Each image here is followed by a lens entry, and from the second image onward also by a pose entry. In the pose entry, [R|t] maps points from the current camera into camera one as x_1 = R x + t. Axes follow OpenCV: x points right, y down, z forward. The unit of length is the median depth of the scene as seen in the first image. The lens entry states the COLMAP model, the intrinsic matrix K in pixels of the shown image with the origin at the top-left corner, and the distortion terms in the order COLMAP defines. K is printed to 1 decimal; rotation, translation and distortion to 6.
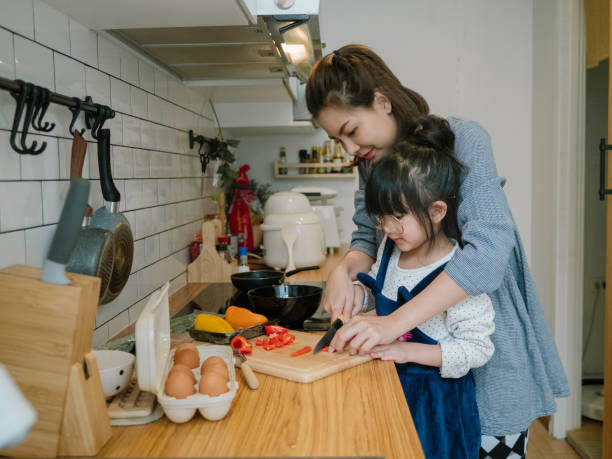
lens RADIAL K [[771.0, 0, 306.9], [0, 771.0, 230.9], [0, 0, 1]] dist [0.011954, 0.009184]
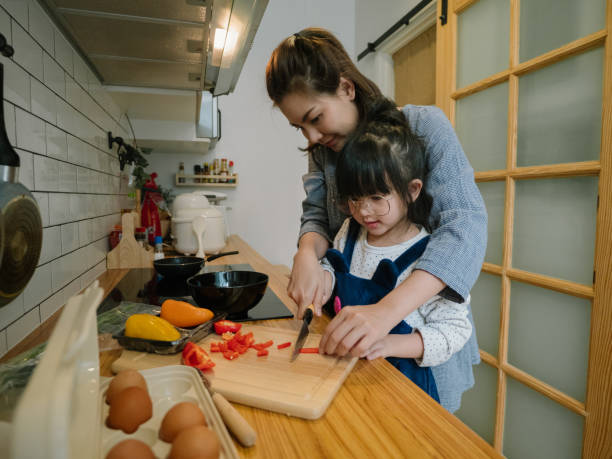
lens RADIAL K [[395.3, 0, 306.0], [0, 395.3, 229.5], [0, 0, 1]] dist [-0.053177, 0.000085]
pose [[0.942723, -0.005236, 0.333535, -0.069698], [0.007709, 0.999952, -0.006093, 0.015815], [-0.333487, 0.008315, 0.942718, 0.367896]]
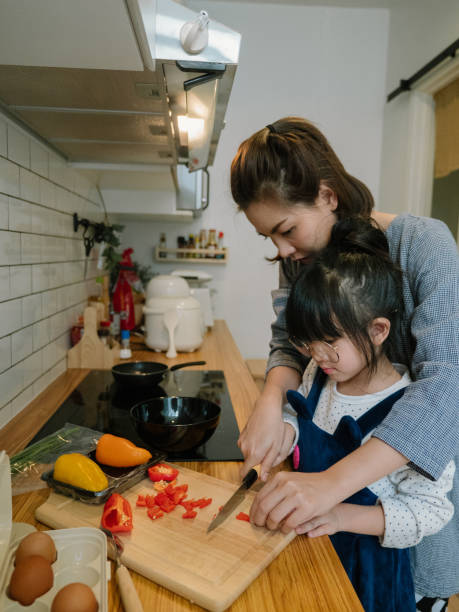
lens RADIAL K [[498.0, 0, 229.5], [0, 498.0, 306.0], [0, 0, 1]] dist [-0.036073, 0.003671]
pose [[0.991507, 0.031426, 0.126198, -0.029722], [-0.036235, 0.998695, 0.035997, -0.040292], [-0.124902, -0.040264, 0.991352, 0.329283]]
